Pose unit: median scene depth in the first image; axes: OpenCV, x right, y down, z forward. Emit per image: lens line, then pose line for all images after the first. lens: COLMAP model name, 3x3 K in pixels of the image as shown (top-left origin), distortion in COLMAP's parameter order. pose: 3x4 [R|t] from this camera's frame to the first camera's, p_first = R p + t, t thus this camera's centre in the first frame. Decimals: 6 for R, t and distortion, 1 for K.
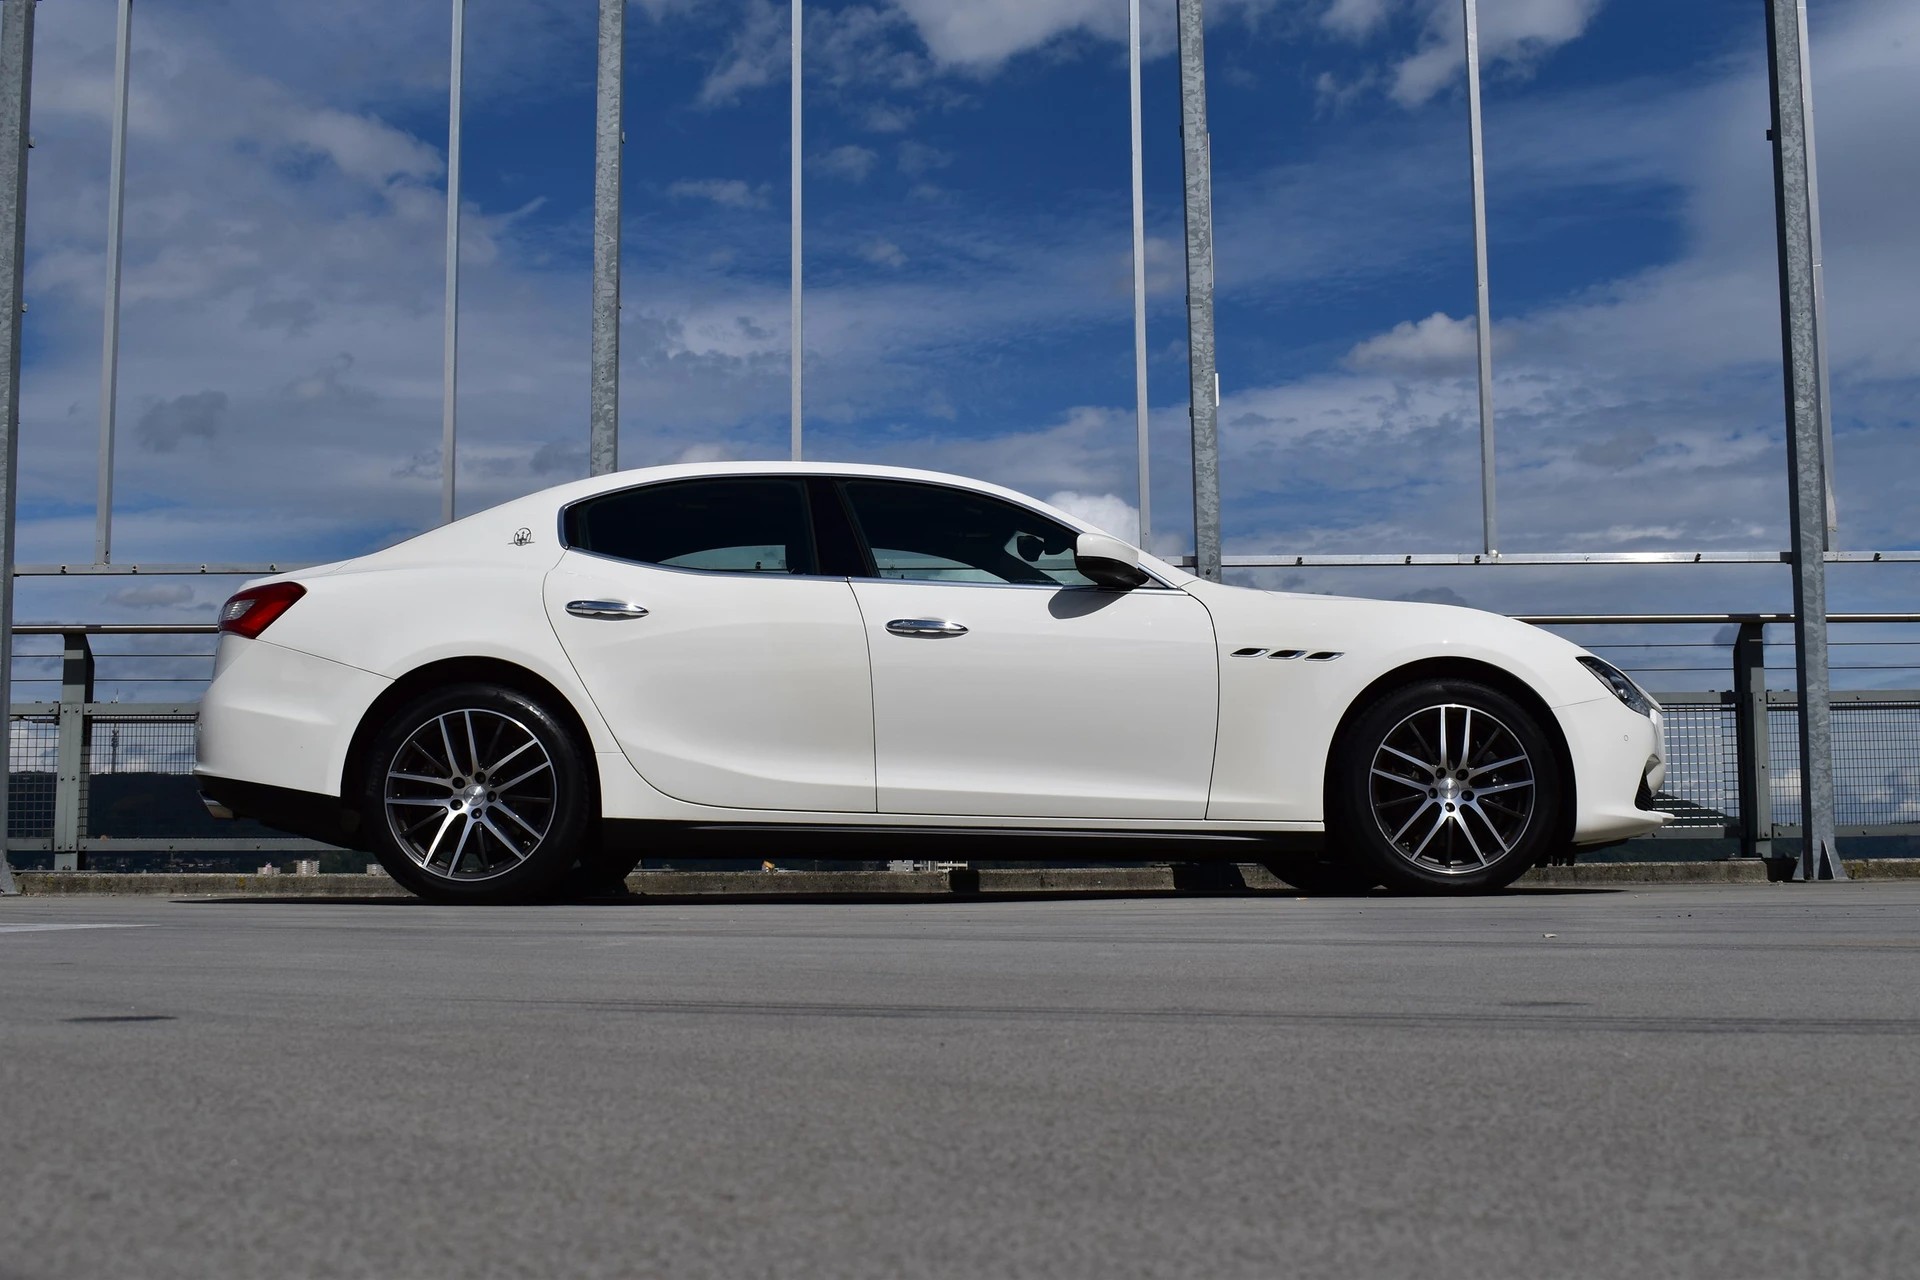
lens RADIAL K [[2098.7, 0, 960.0], [0, 2098.7, 640.0], [0, 0, 1]] dist [-0.073208, 0.026829]
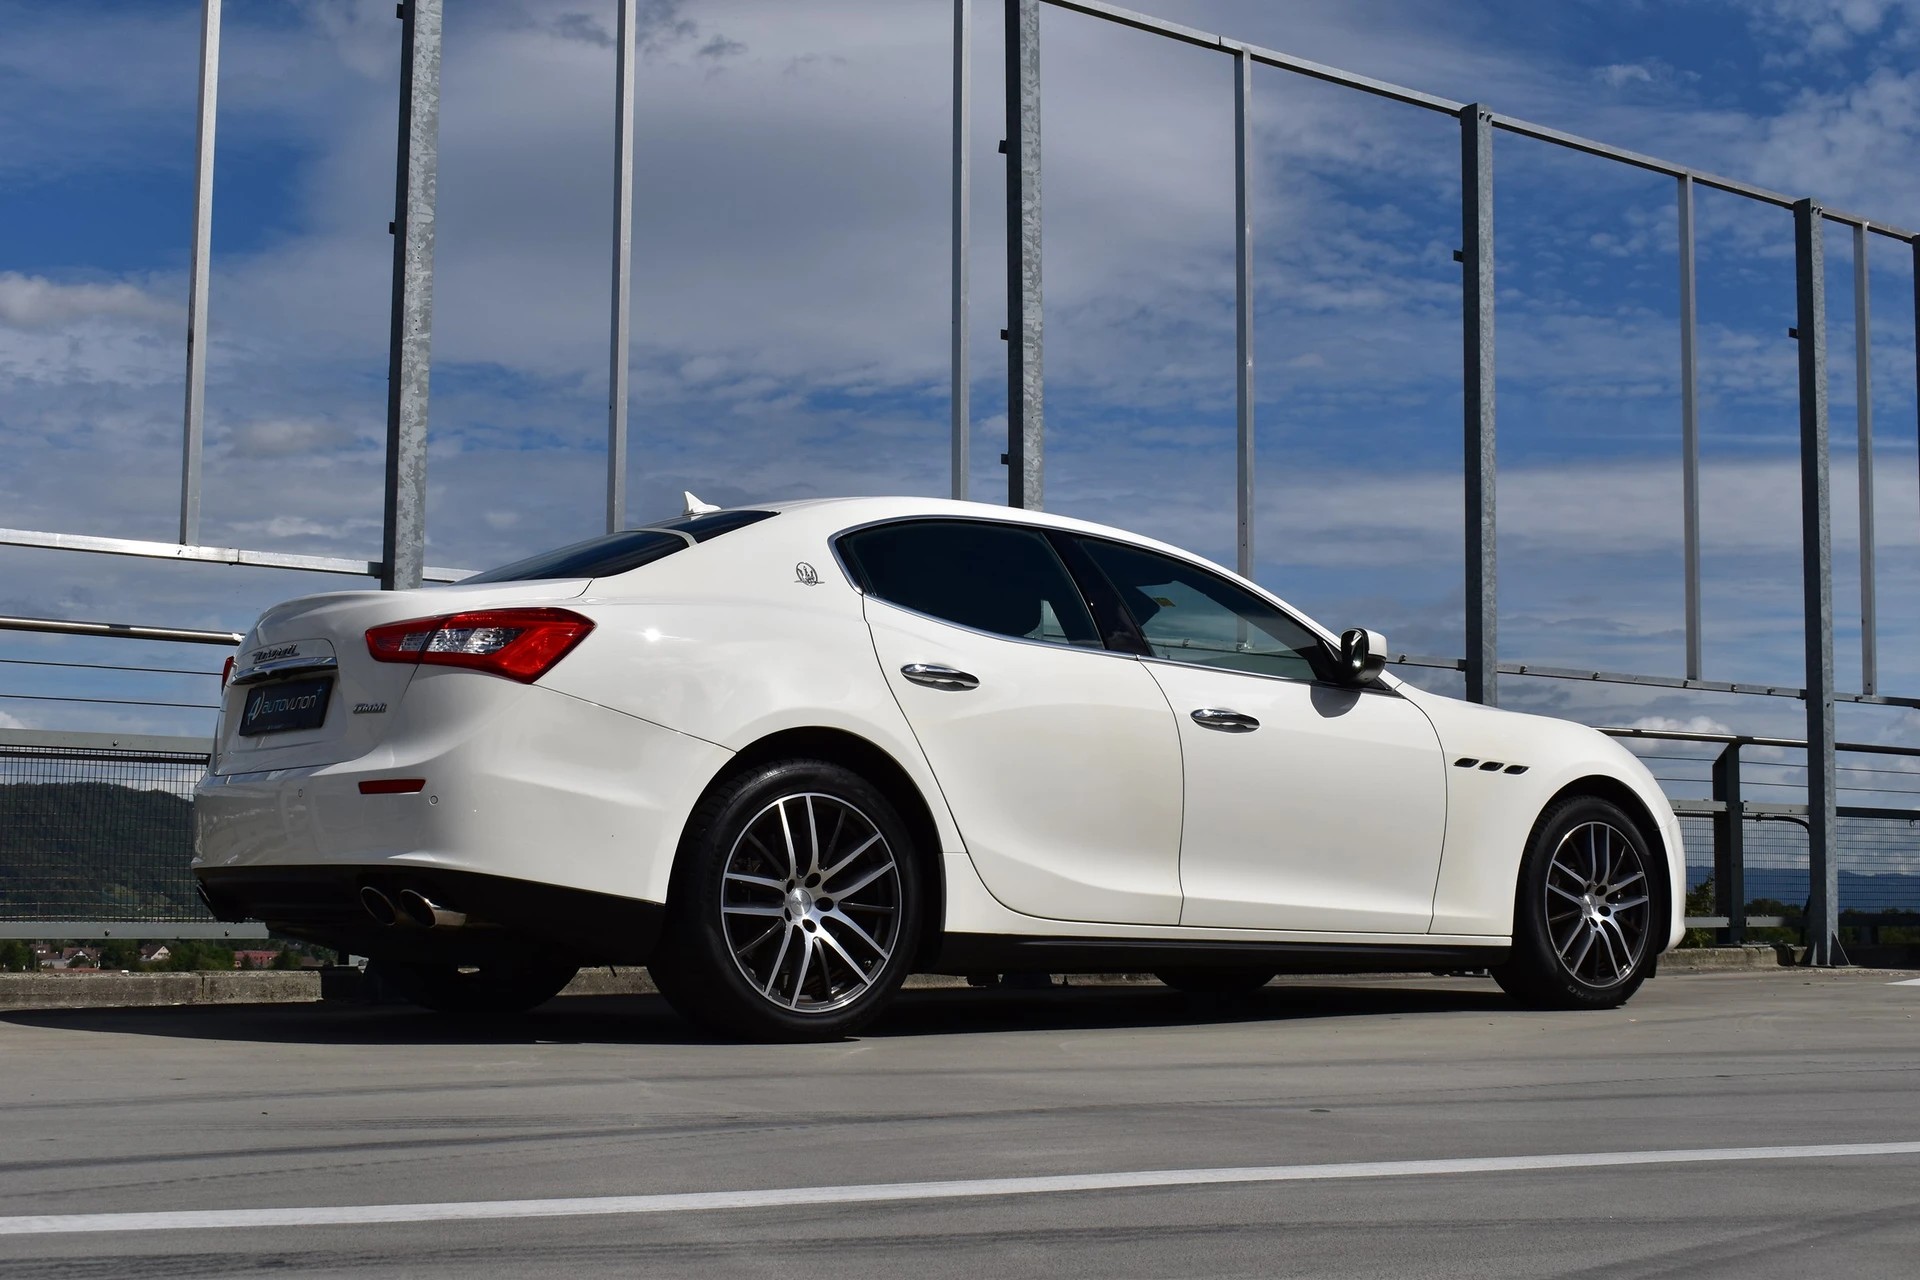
lens RADIAL K [[2401.5, 0, 963.7], [0, 2401.5, 635.6], [0, 0, 1]] dist [-0.063178, 0.010740]
pose [[0.811931, 0.075080, 0.578904, -0.512577], [-0.074595, 0.996909, -0.024669, -0.005887], [-0.578967, -0.023154, 0.815022, 0.165677]]
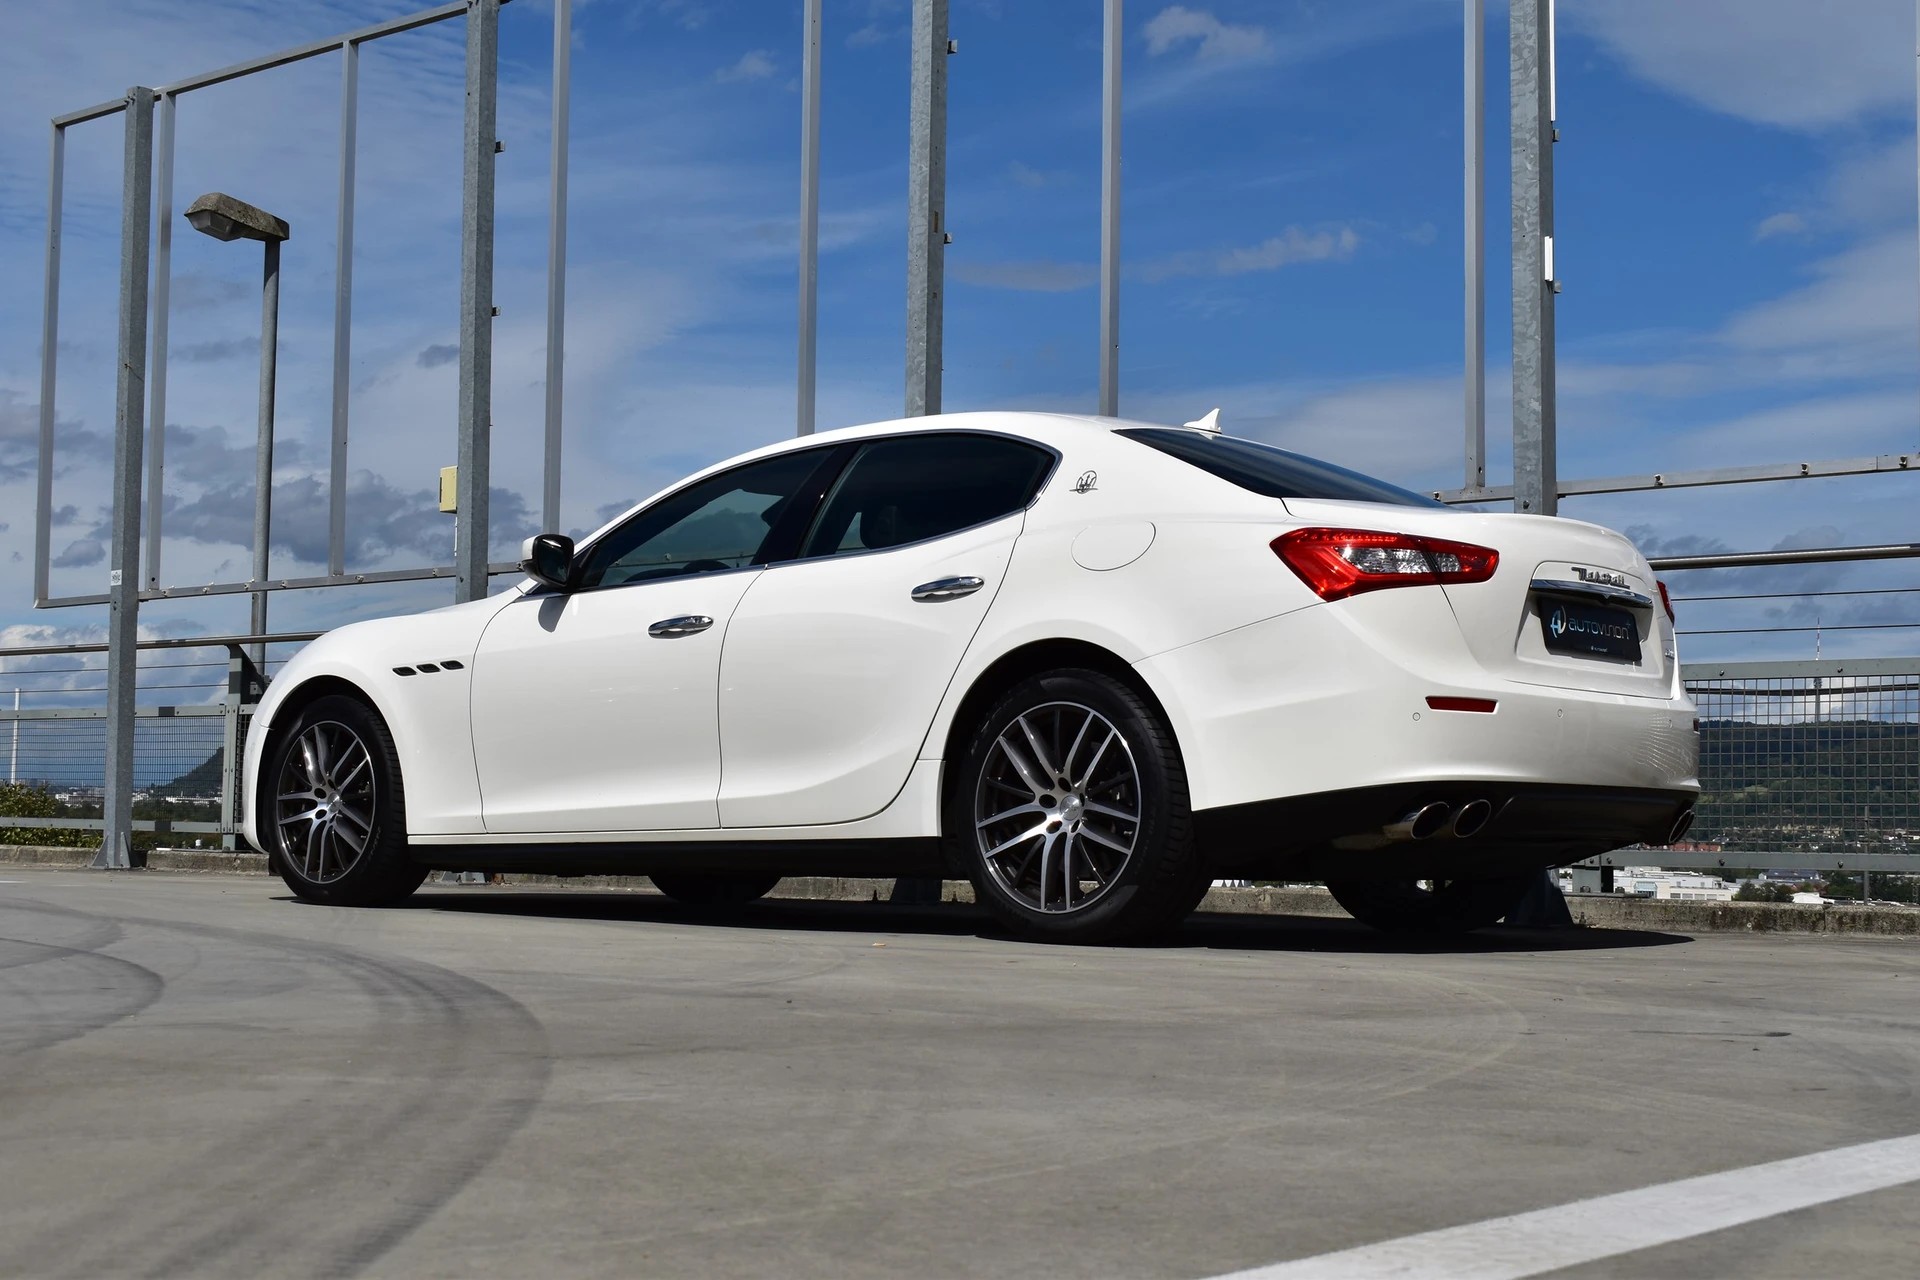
lens RADIAL K [[2655.4, 0, 951.0], [0, 2655.4, 642.0], [0, 0, 1]] dist [-0.032831, 0.003528]
pose [[0.763568, -0.024743, -0.645253, 0.574647], [0.046847, 0.998755, 0.017138, -0.009420], [0.644026, -0.043315, 0.763777, 0.139001]]
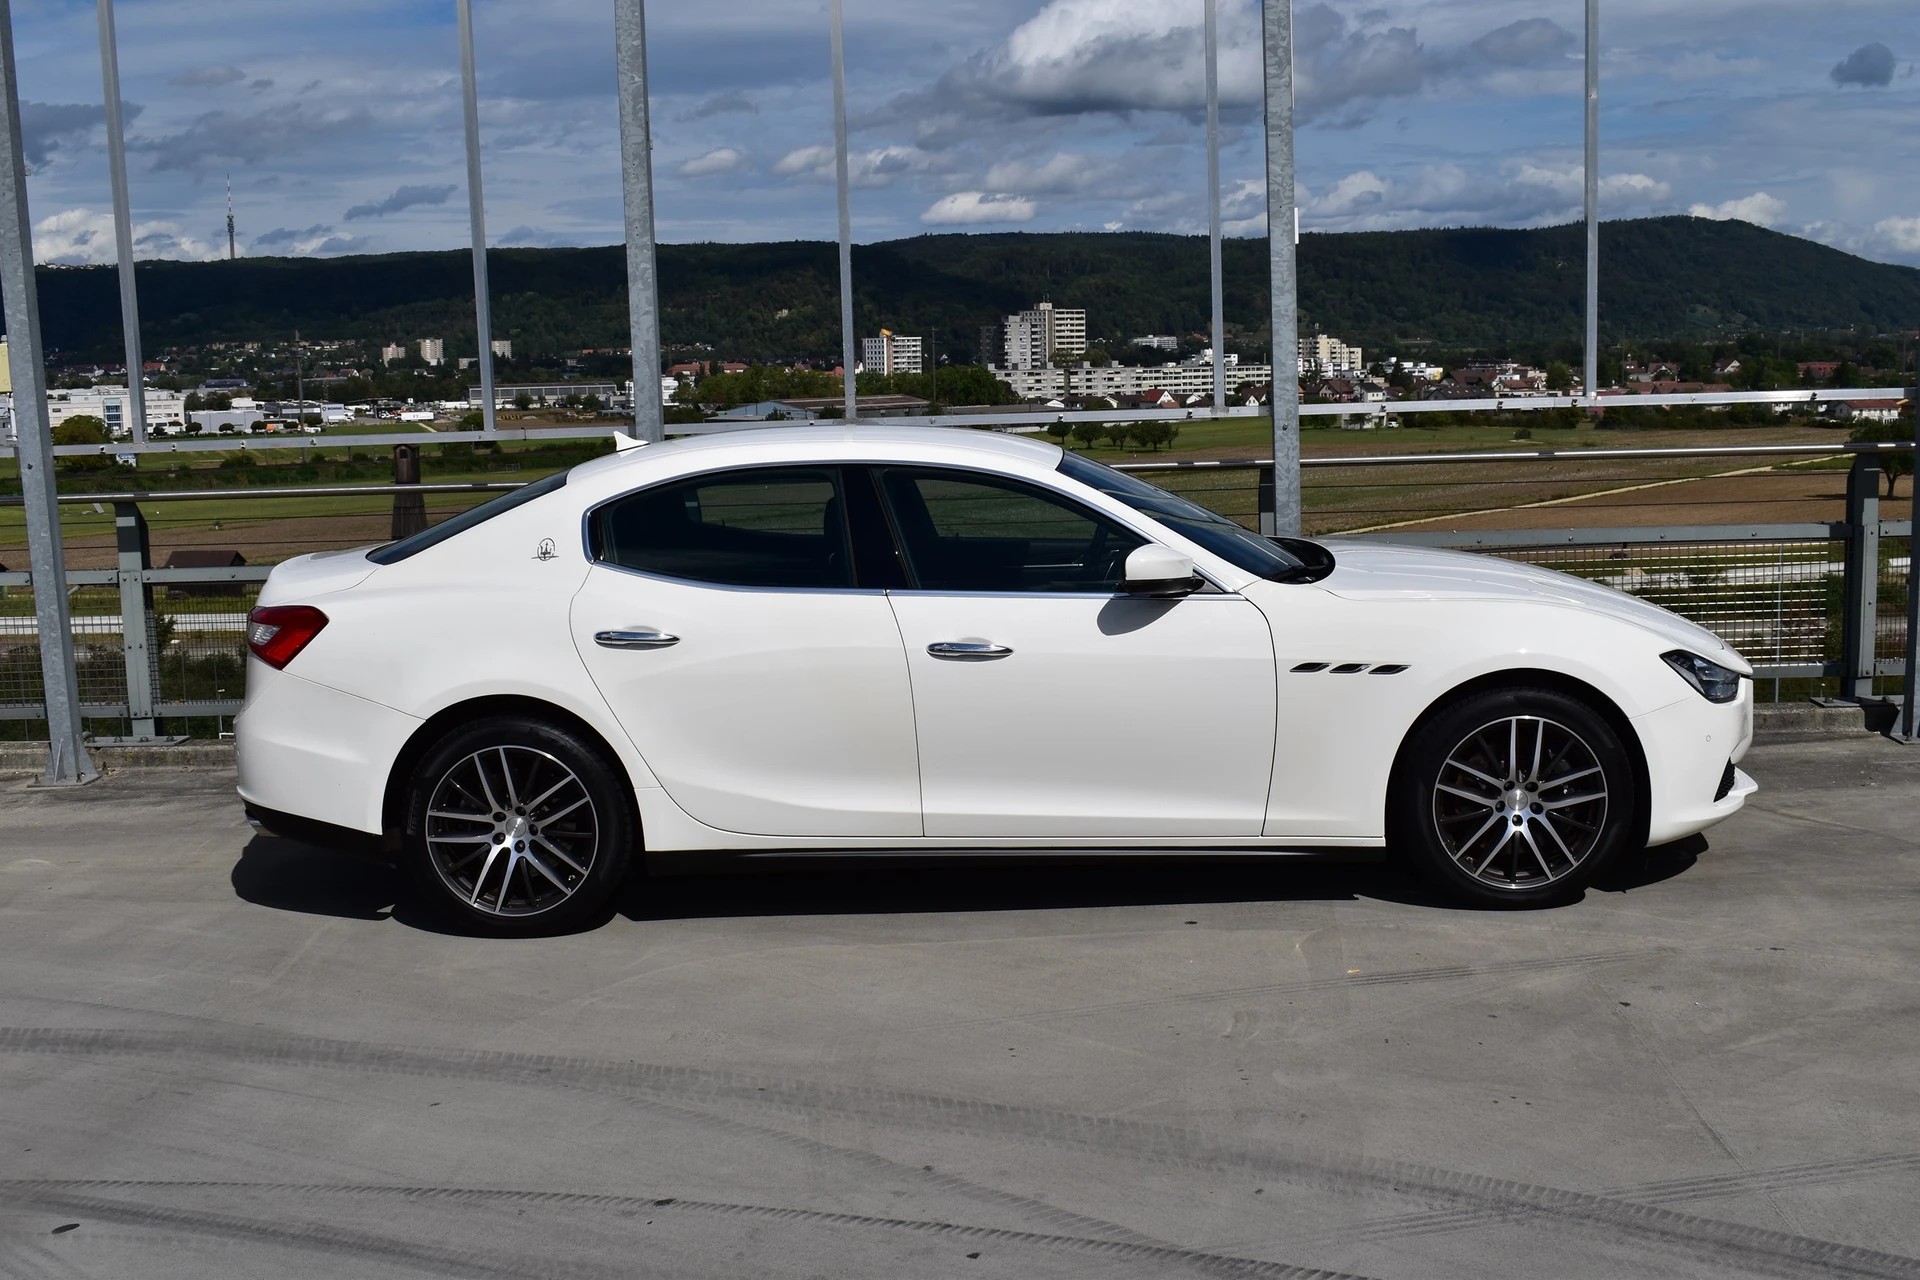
lens RADIAL K [[2098.7, 0, 960.0], [0, 2098.7, 640.0], [0, 0, 1]] dist [-0.073208, 0.026829]
pose [[0.998133, -0.016357, -0.058842, 0.026209], [0.030714, 0.967201, 0.252147, -0.182557], [0.052787, -0.253483, 0.965898, 0.056875]]
